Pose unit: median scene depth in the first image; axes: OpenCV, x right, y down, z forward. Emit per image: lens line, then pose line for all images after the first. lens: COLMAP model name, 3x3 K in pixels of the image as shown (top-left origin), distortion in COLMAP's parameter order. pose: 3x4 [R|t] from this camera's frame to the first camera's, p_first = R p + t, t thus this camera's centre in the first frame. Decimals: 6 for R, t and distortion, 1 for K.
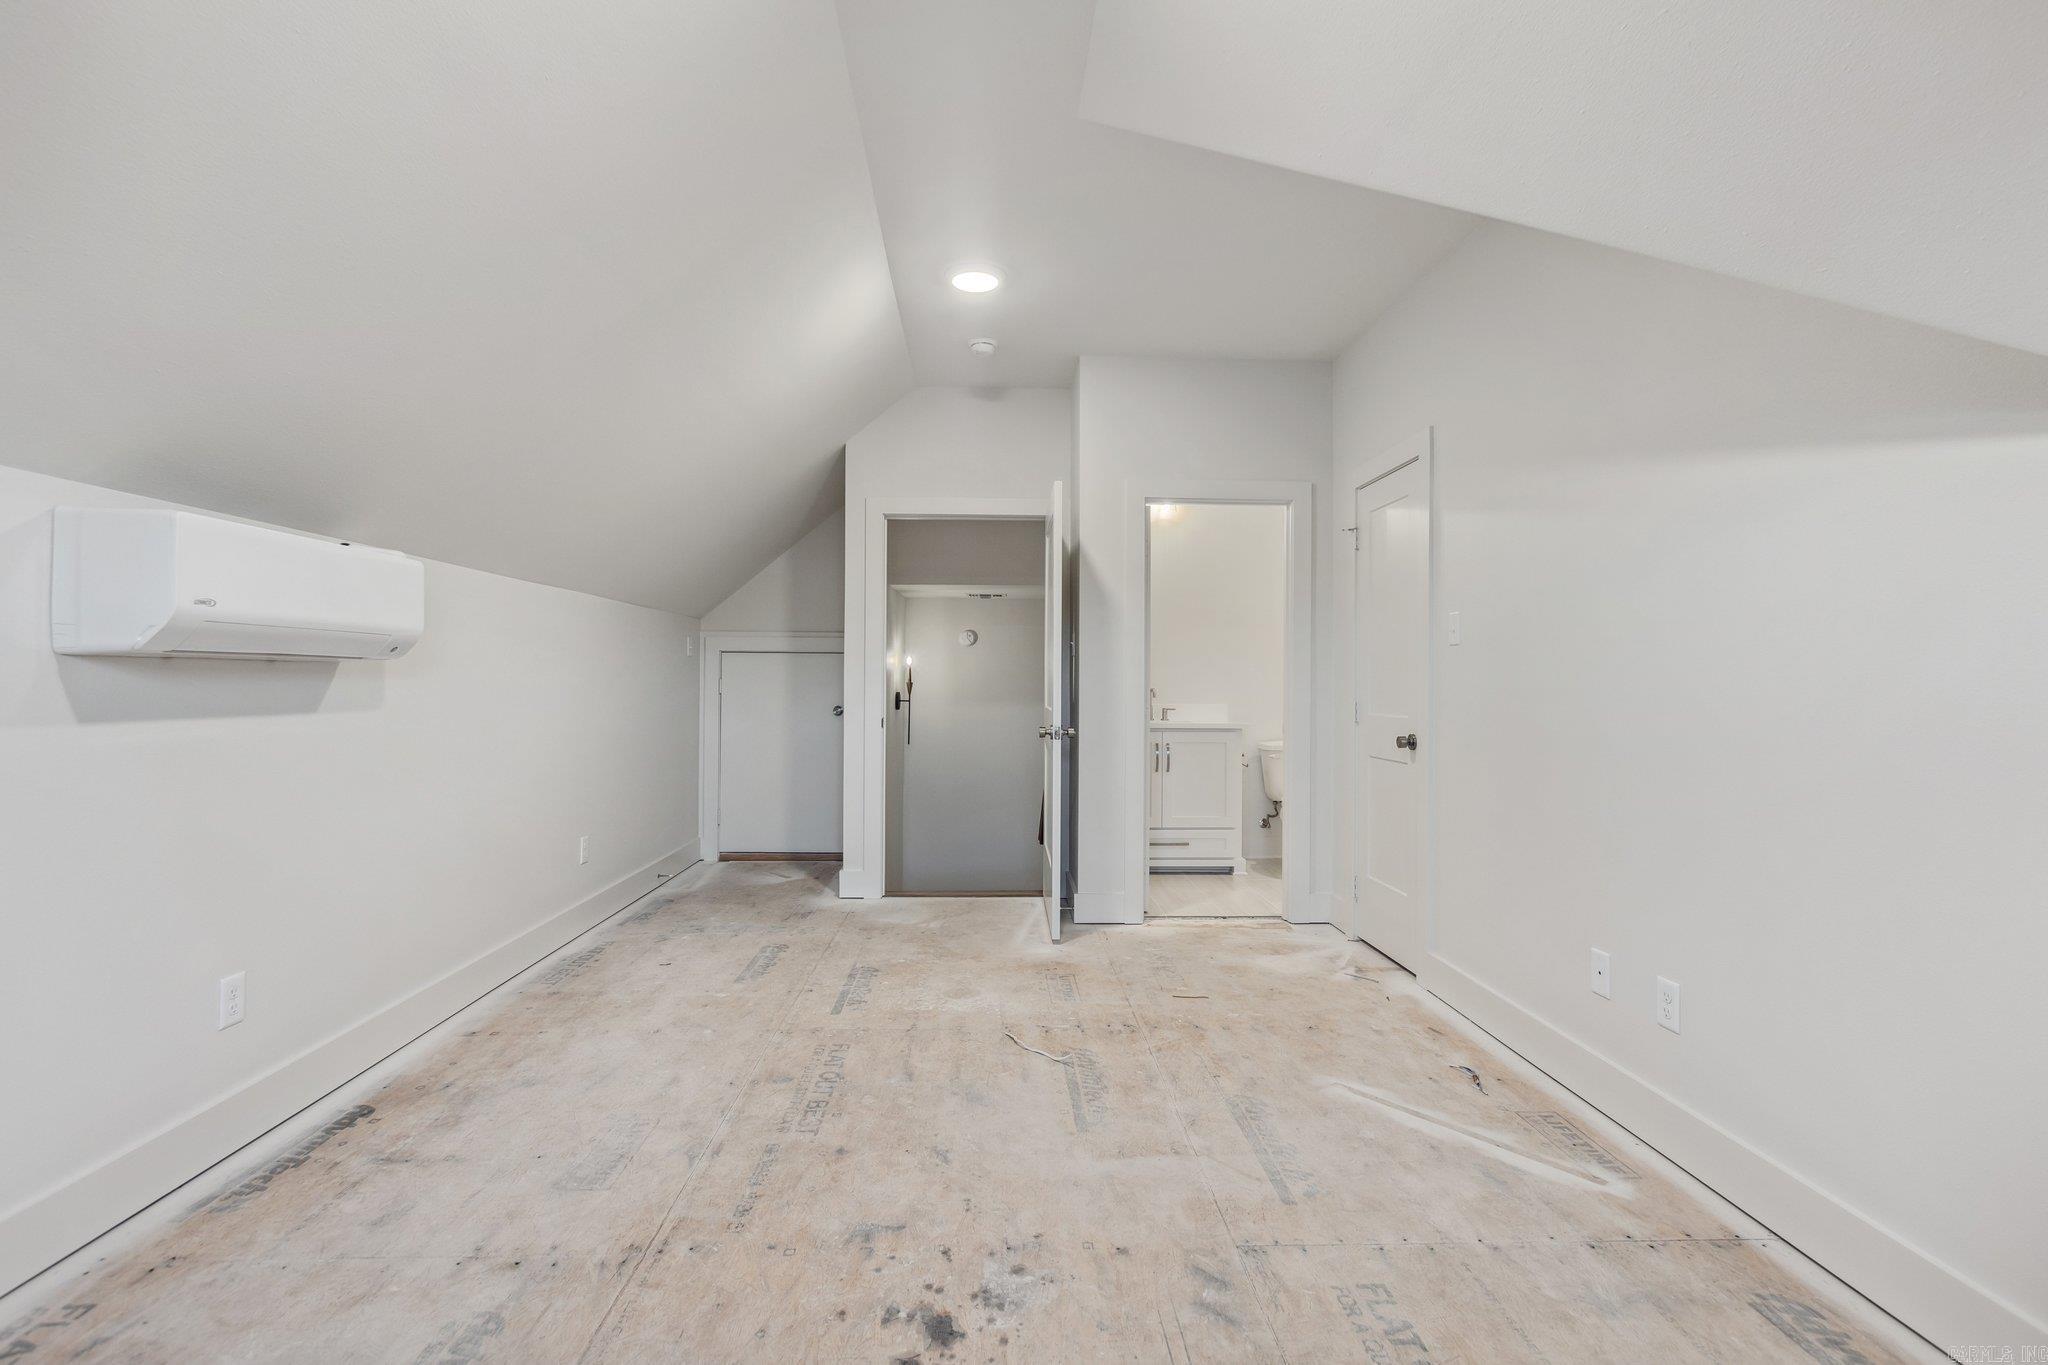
lens RADIAL K [[903.4, 0, 1024.0], [0, 903.4, 682.5], [0, 0, 1]] dist [-0.000872, -0.000125]
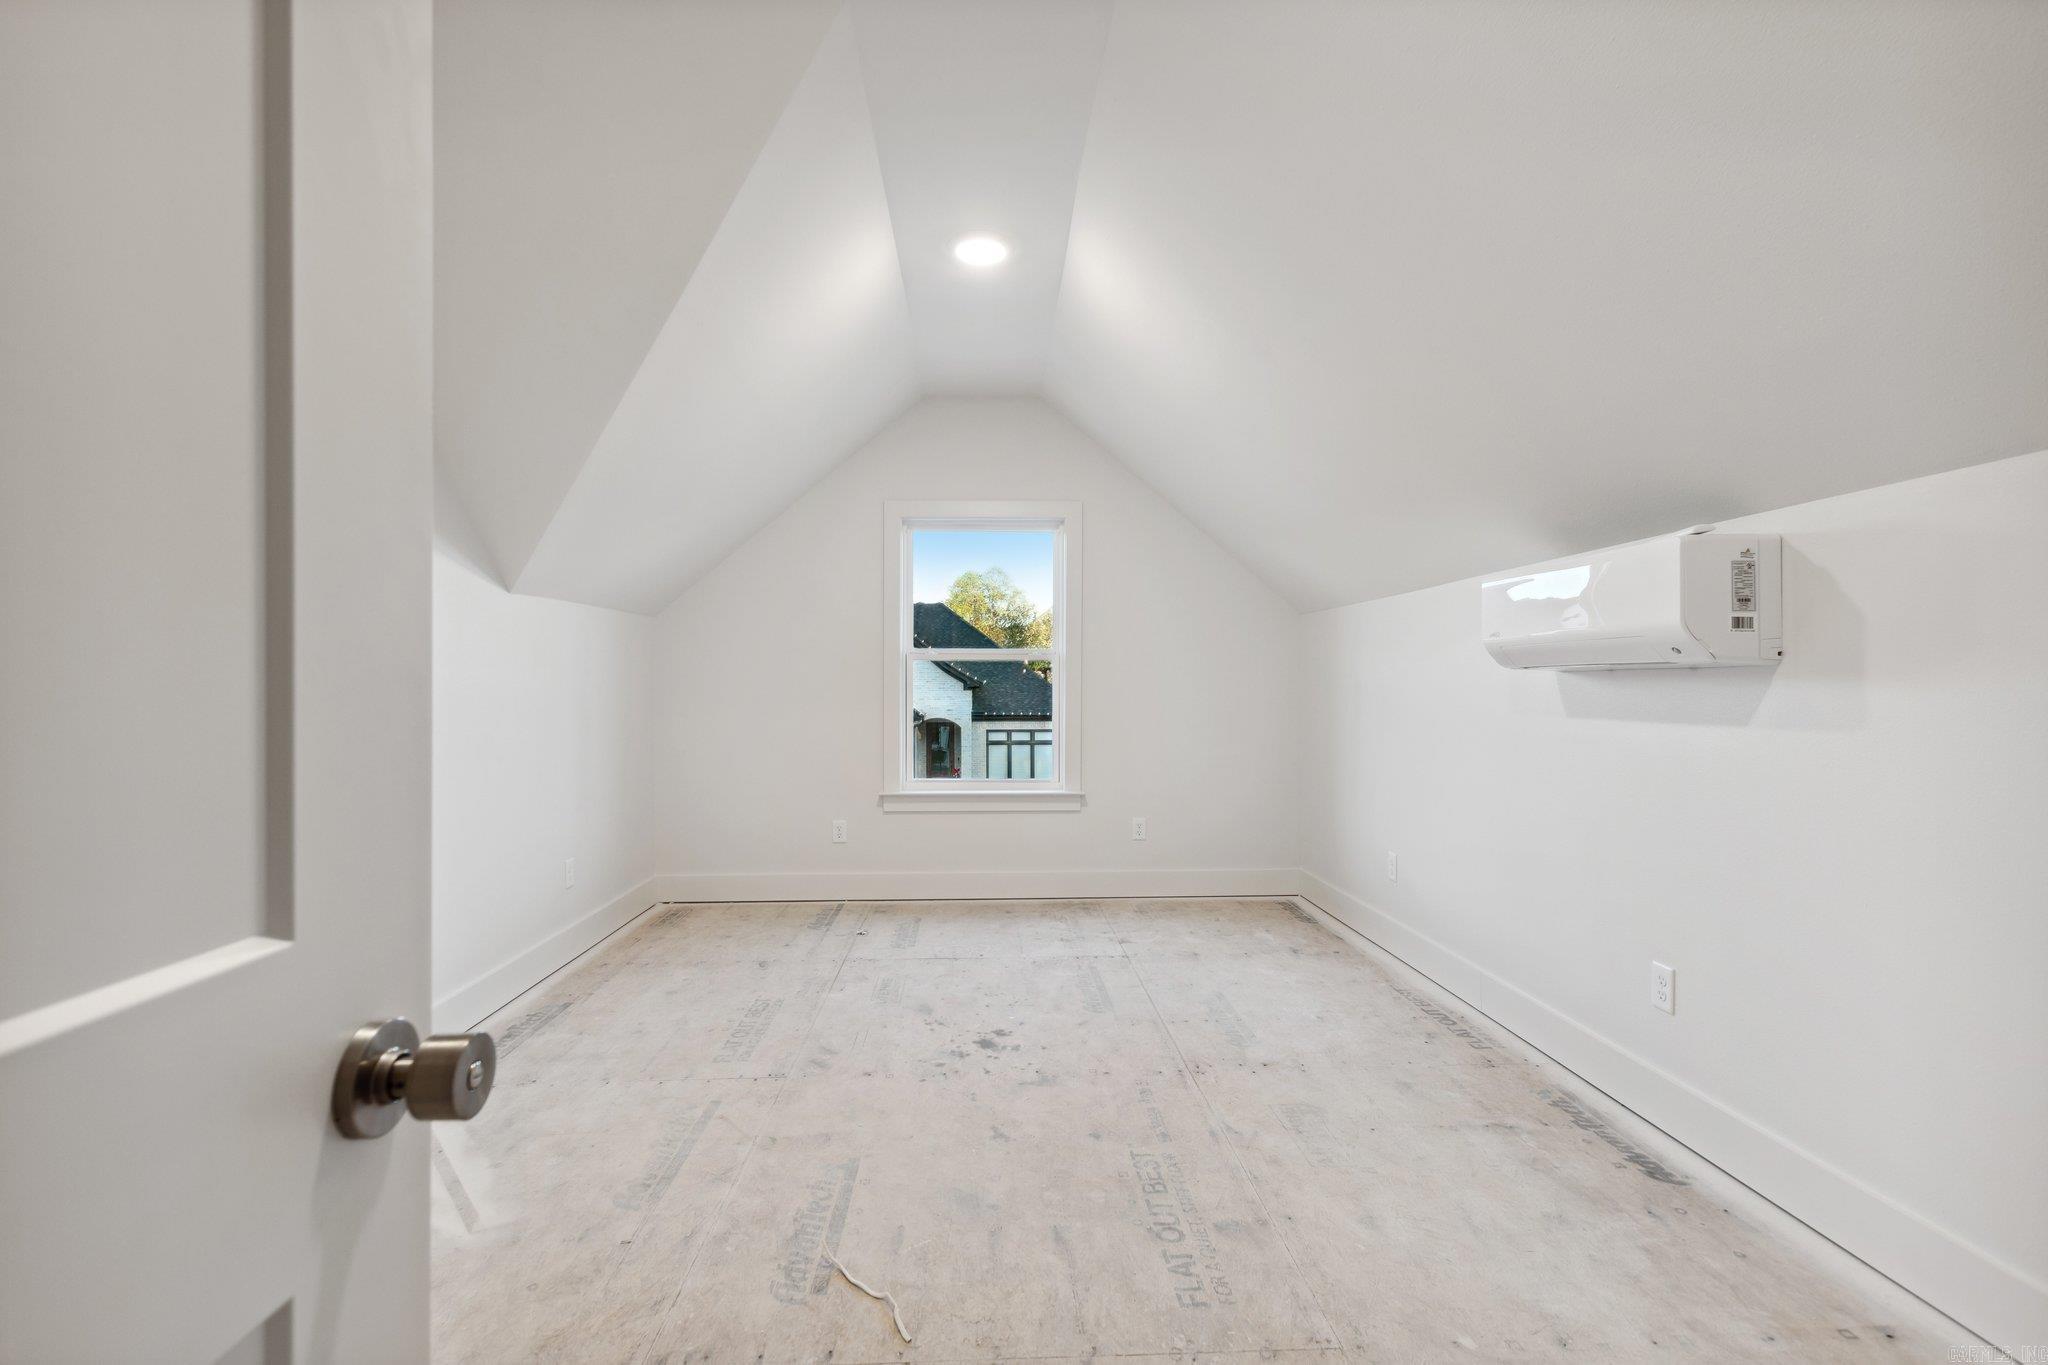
lens RADIAL K [[903.4, 0, 1024.0], [0, 903.4, 682.5], [0, 0, 1]] dist [-0.000872, -0.000125]
pose [[-0.999961, -0.004543, -0.007547, -0.102645], [-0.004514, 0.999982, -0.003846, -0.001582], [0.007564, -0.003811, -0.999964, 1.925035]]
